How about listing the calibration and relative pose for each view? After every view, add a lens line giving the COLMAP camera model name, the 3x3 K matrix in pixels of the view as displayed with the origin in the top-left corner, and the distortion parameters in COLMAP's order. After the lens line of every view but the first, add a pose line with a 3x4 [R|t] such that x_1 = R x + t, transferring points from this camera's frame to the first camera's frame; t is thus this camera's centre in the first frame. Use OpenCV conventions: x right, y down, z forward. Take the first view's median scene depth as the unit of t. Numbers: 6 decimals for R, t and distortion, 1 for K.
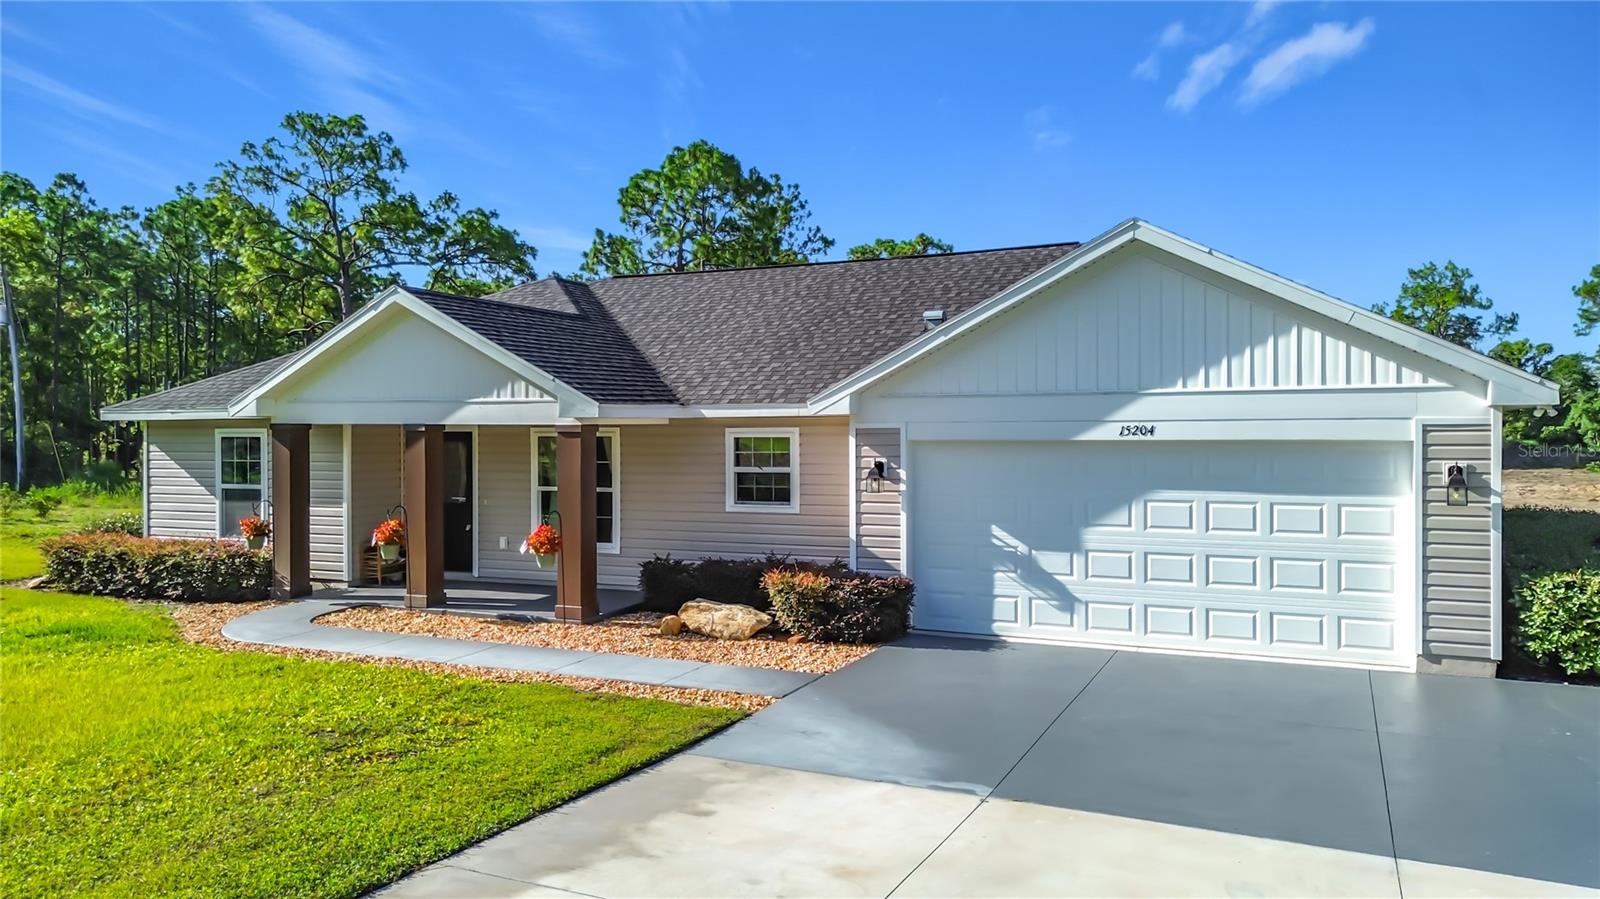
lens RADIAL K [[1129.7, 0, 809.8], [0, 1129.7, 459.7], [0, 0, 1]] dist [0.094368, -0.091136]
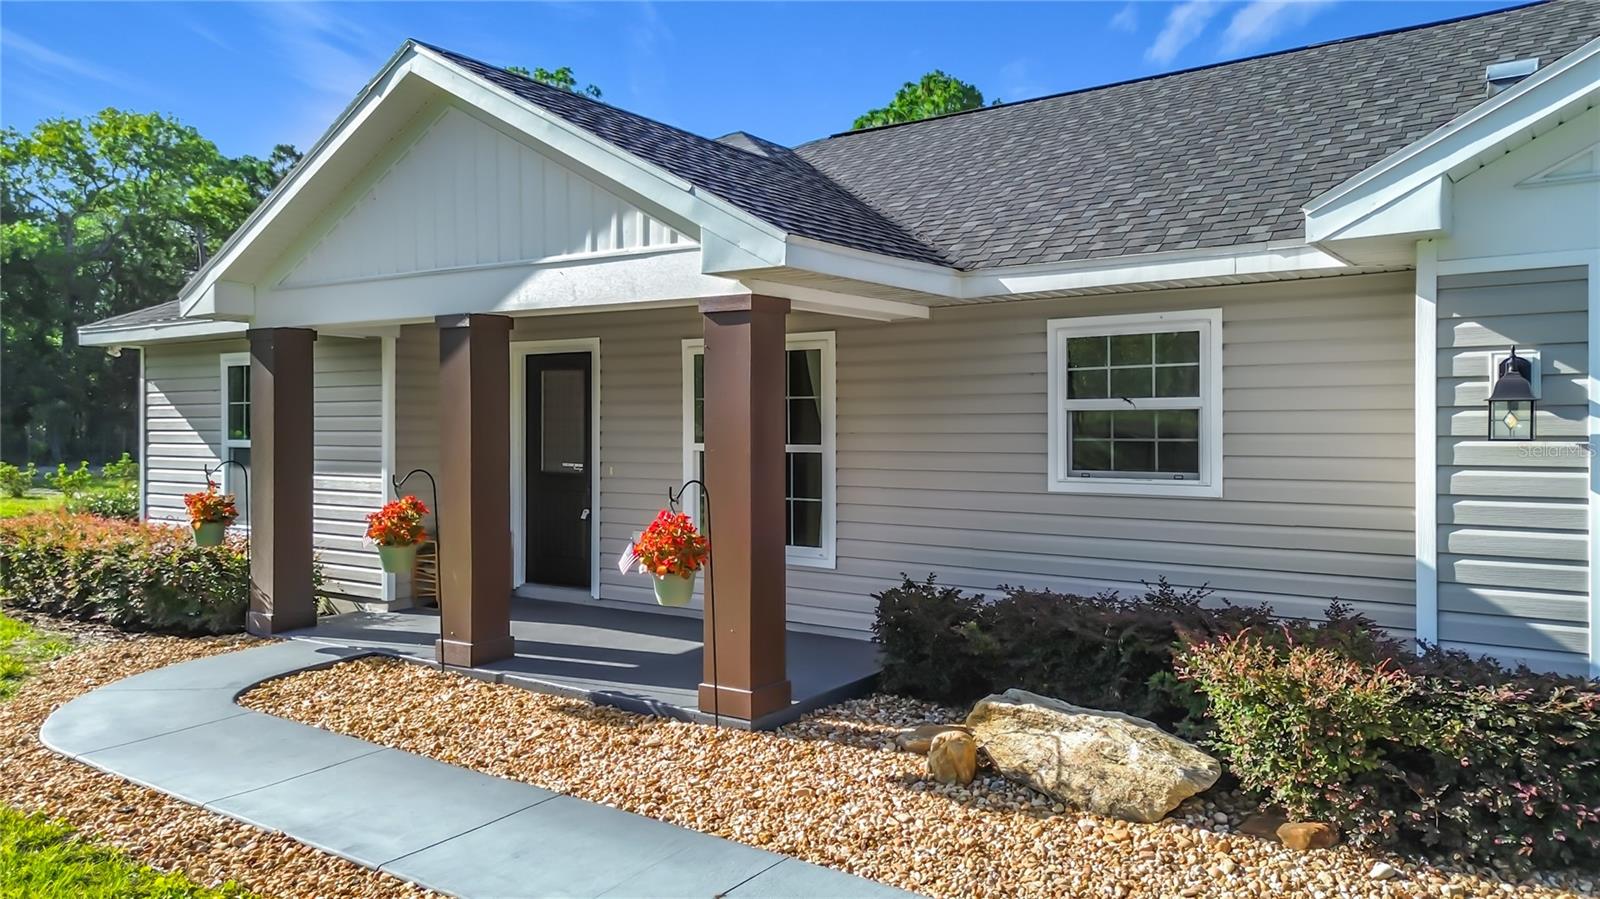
lens RADIAL K [[1126.5, 0, 800.0], [0, 1126.5, 449.5], [0, 0, 1]] dist [0.072185, -0.061976]
pose [[0.979750, 0.005637, -0.200147, -0.091033], [-0.006212, 0.999978, -0.002241, 0.032568], [0.200130, 0.003439, 0.979763, 0.555770]]
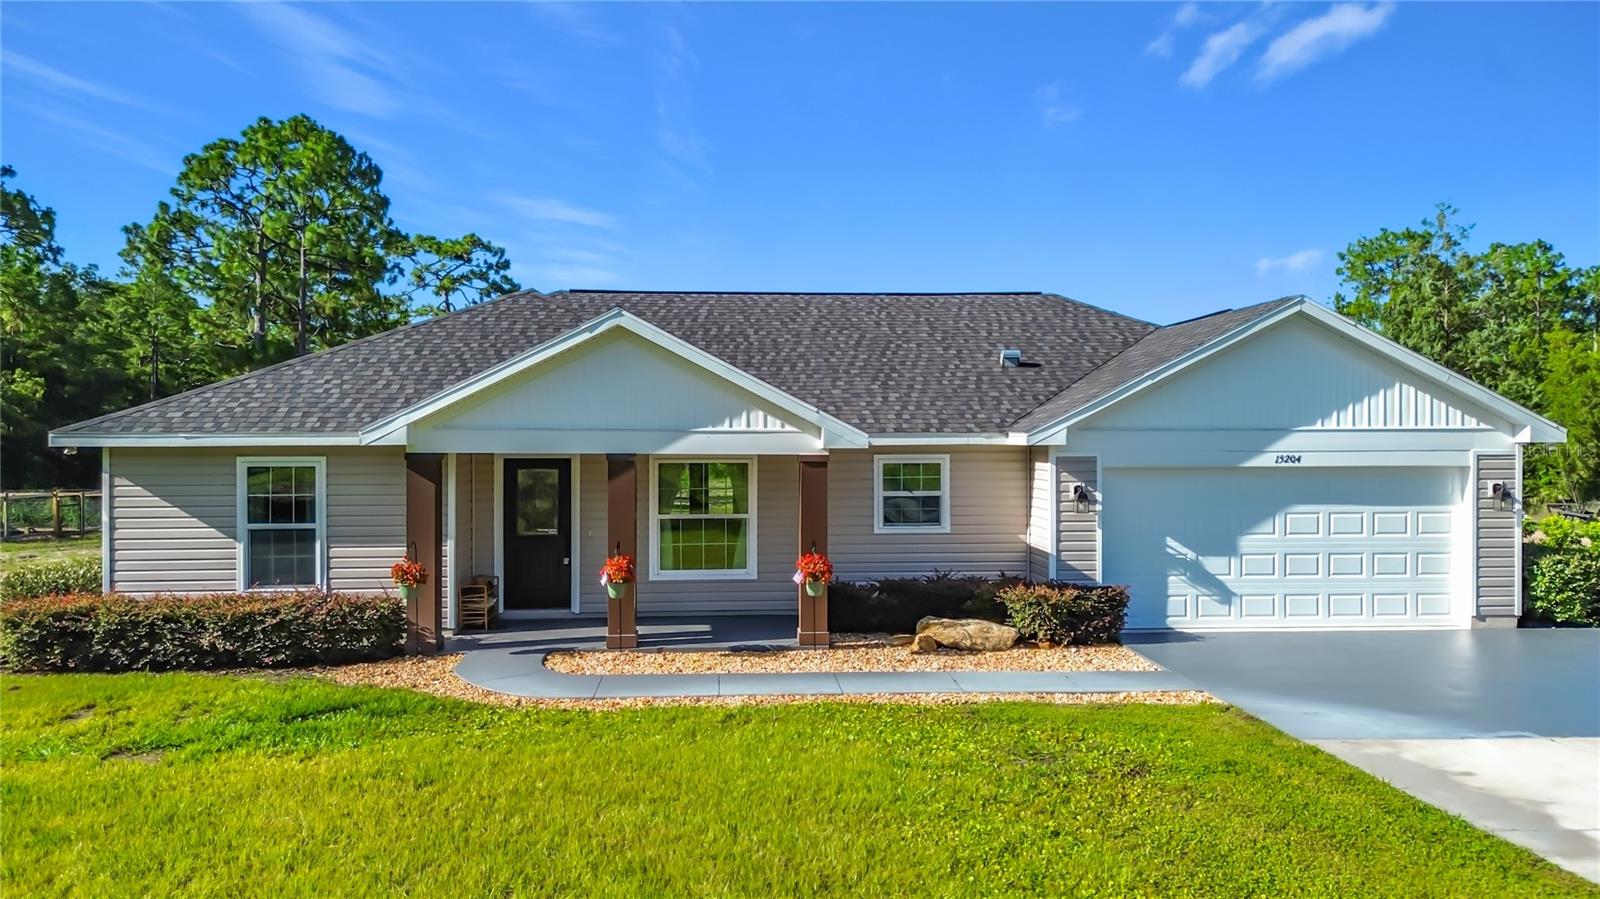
lens RADIAL K [[1129.7, 0, 809.8], [0, 1129.7, 459.7], [0, 0, 1]] dist [0.094368, -0.091136]
pose [[0.879877, -0.008097, 0.475132, -0.699742], [0.010650, 0.999940, -0.002682, -0.023594], [-0.475082, 0.007420, 0.879910, 0.106539]]
